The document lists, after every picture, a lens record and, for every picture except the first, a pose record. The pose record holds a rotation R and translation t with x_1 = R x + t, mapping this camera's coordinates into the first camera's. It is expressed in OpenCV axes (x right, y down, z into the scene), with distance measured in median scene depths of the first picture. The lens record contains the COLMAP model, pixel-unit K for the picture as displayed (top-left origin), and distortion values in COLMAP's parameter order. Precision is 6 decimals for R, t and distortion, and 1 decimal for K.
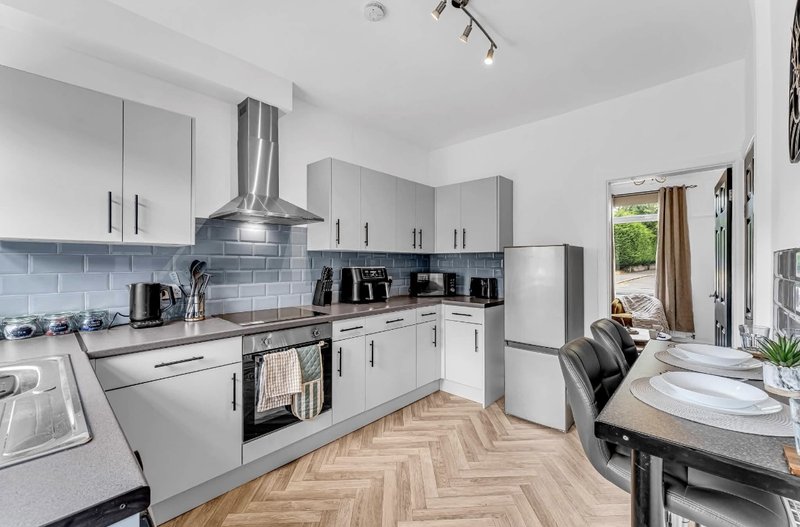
lens RADIAL K [[318.5, 0, 390.8], [0, 318.5, 265.3], [0, 0, 1]] dist [-0.001026, -0.000139]
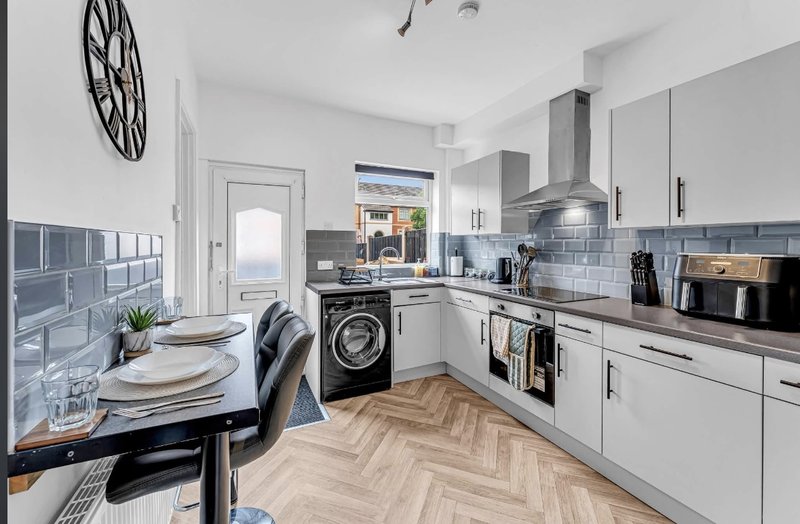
lens RADIAL K [[328.5, 0, 398.4], [0, 328.5, 248.1], [0, 0, 1]] dist [0.001848, -0.000019]
pose [[-0.364326, 0.003753, -0.931264, 0.834368], [-0.015948, 0.999820, 0.010269, -0.002034], [0.931135, 0.018593, -0.364201, 0.918517]]
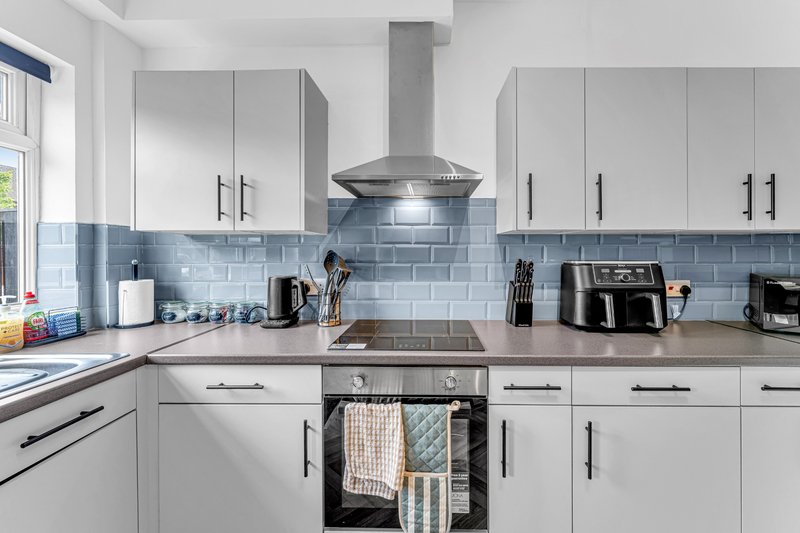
lens RADIAL K [[328.5, 0, 421.2], [0, 328.5, 251.6], [0, 0, 1]] dist [-0.000903, 0.000037]
pose [[0.687644, -0.004275, -0.726036, 0.132543], [-0.005066, 0.999930, -0.010686, -0.004883], [0.726030, 0.011026, 0.687574, 0.539923]]
